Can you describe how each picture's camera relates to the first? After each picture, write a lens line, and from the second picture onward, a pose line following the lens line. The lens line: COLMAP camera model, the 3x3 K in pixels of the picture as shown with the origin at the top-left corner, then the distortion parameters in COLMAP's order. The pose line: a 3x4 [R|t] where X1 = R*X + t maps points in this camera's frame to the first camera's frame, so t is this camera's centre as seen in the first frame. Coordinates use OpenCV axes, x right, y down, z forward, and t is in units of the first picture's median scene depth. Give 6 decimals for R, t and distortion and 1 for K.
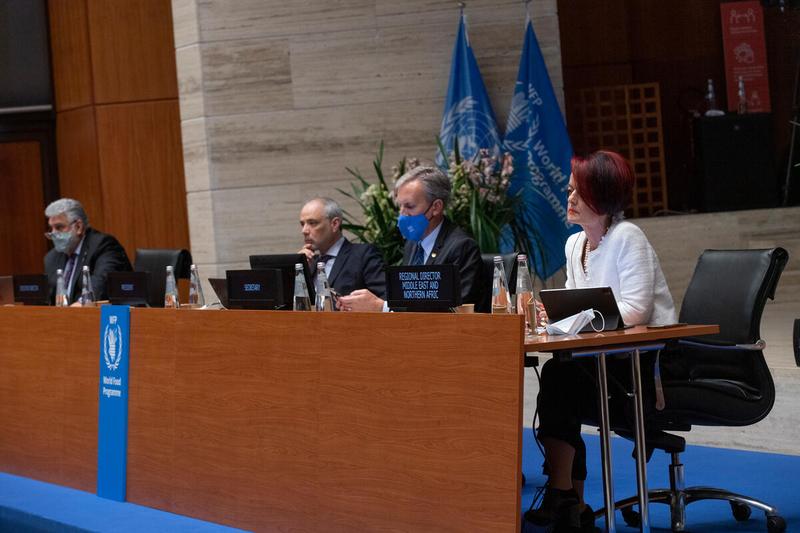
lens RADIAL K [[2059.4, 0, 398.7], [0, 2059.4, 265.5], [0, 0, 1]] dist [-0.105318, 0.000000]
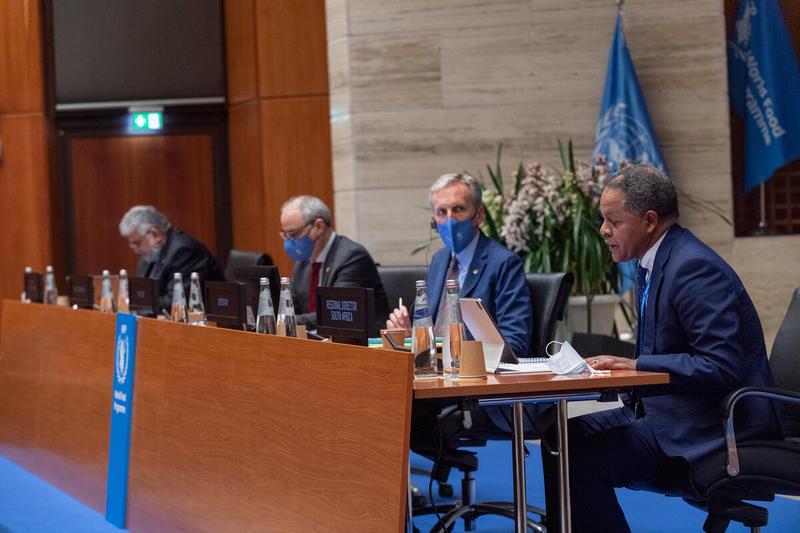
lens RADIAL K [[2059.4, 0, 401.1], [0, 2059.4, 267.6], [0, 0, 1]] dist [-0.105318, 0.000000]
pose [[0.991581, 0.035137, -0.124632, 0.051198], [-0.035063, 0.999381, 0.002788, -0.004214], [0.124653, 0.001606, 0.992199, 0.054953]]
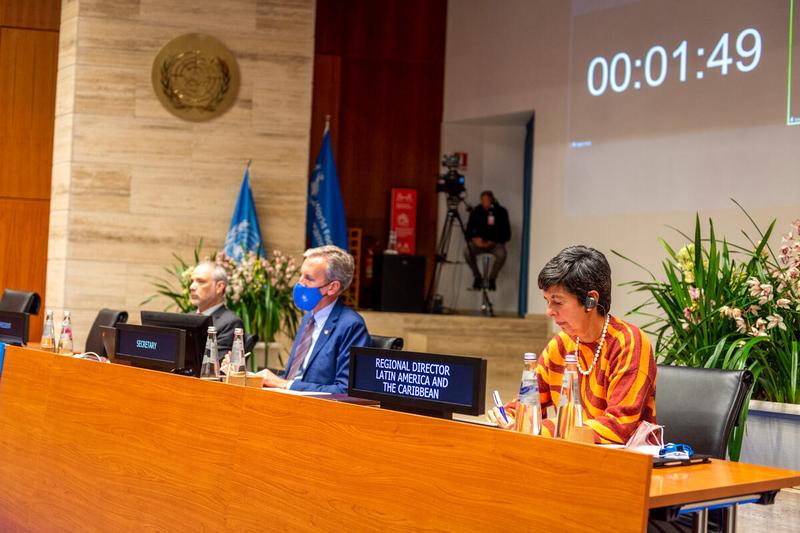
lens RADIAL K [[1018.6, 0, 396.2], [0, 1018.6, 266.1], [0, 0, 1]] dist [-0.017782, 0.000000]
pose [[0.963916, 0.124728, 0.235177, -0.033085], [-0.109250, 0.990966, -0.077783, -0.000640], [-0.242754, 0.049284, 0.968835, 0.225376]]
